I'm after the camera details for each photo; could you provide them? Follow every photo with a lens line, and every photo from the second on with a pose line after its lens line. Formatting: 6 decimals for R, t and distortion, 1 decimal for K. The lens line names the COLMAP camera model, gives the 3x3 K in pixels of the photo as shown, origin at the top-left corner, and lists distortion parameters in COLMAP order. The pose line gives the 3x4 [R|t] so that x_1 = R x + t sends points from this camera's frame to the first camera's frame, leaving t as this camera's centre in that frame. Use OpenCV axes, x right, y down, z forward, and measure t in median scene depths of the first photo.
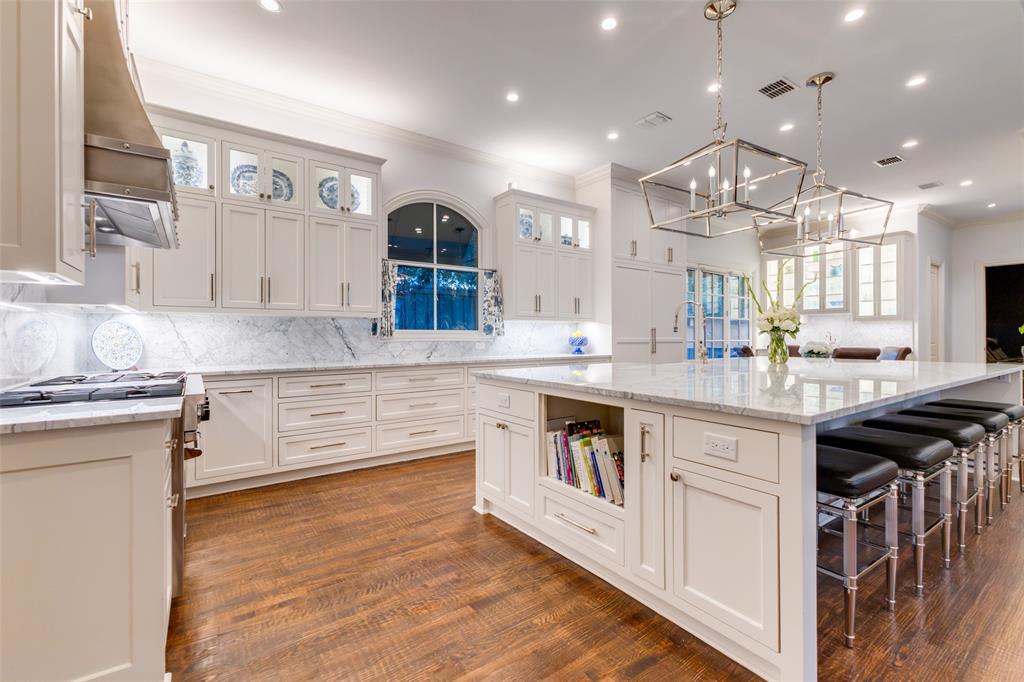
lens RADIAL K [[446.3, 0, 517.9], [0, 446.3, 341.2], [0, 0, 1]] dist [0.000514, 0.000054]
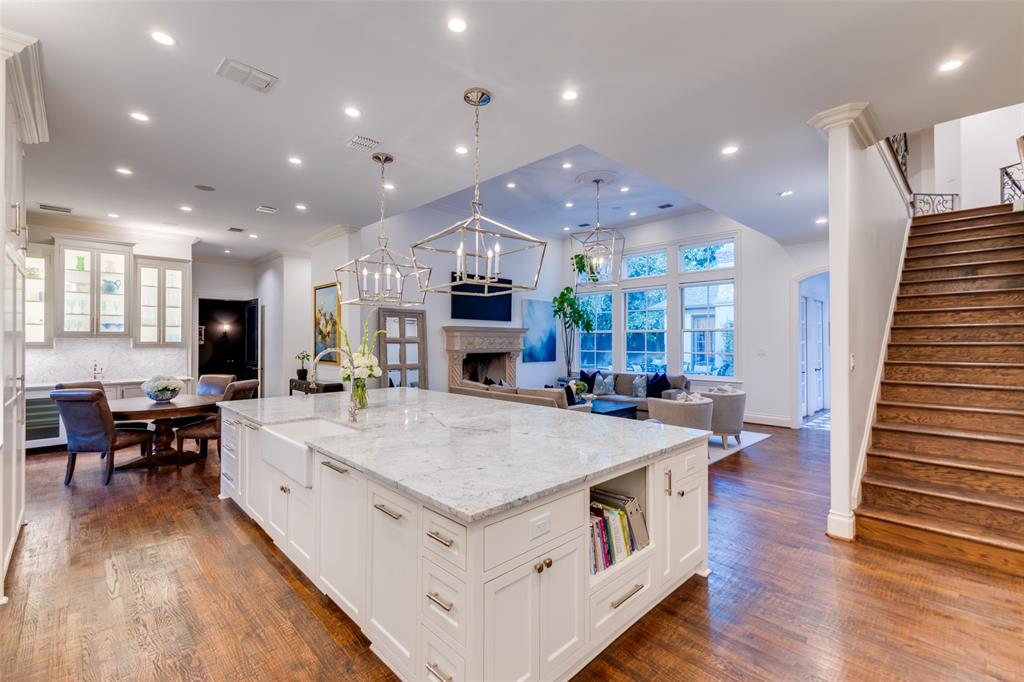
lens RADIAL K [[446.3, 0, 517.2], [0, 446.3, 331.3], [0, 0, 1]] dist [0.000514, 0.000054]
pose [[-0.162934, 0.025788, 0.986300, -0.339131], [0.007133, 0.999663, -0.024959, -0.069603], [-0.986611, 0.002969, -0.163063, 0.559112]]
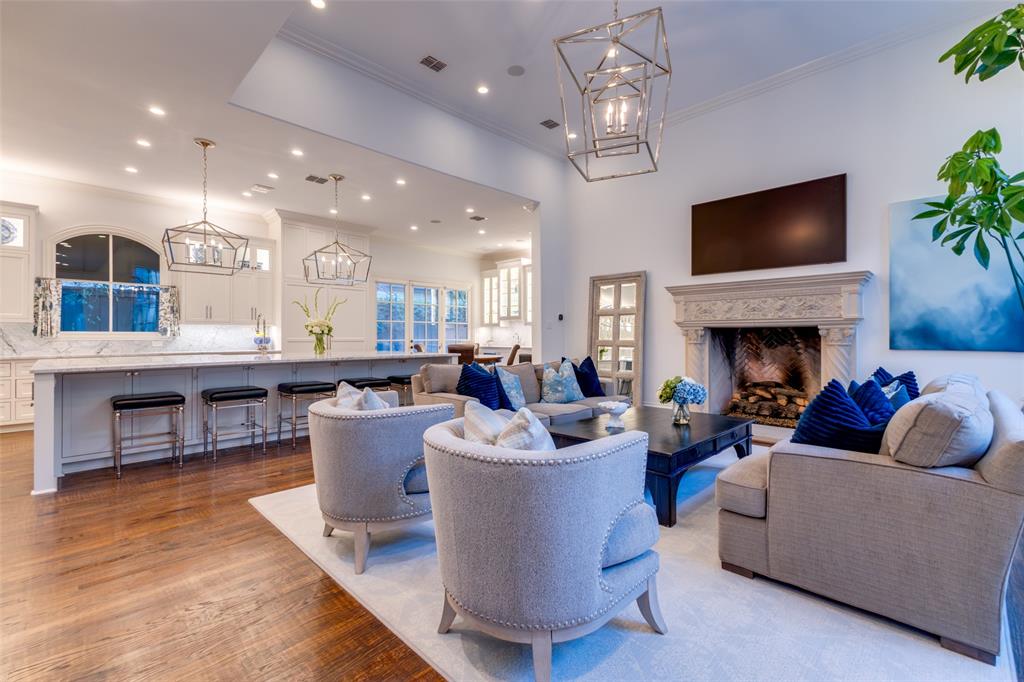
lens RADIAL K [[446.3, 0, 528.3], [0, 446.3, 346.0], [0, 0, 1]] dist [0.000514, 0.000054]
pose [[0.982002, -0.001898, 0.188860, 0.712928], [-0.000551, 0.999916, 0.012913, -0.000652], [-0.188868, -0.012785, 0.981919, -0.481469]]
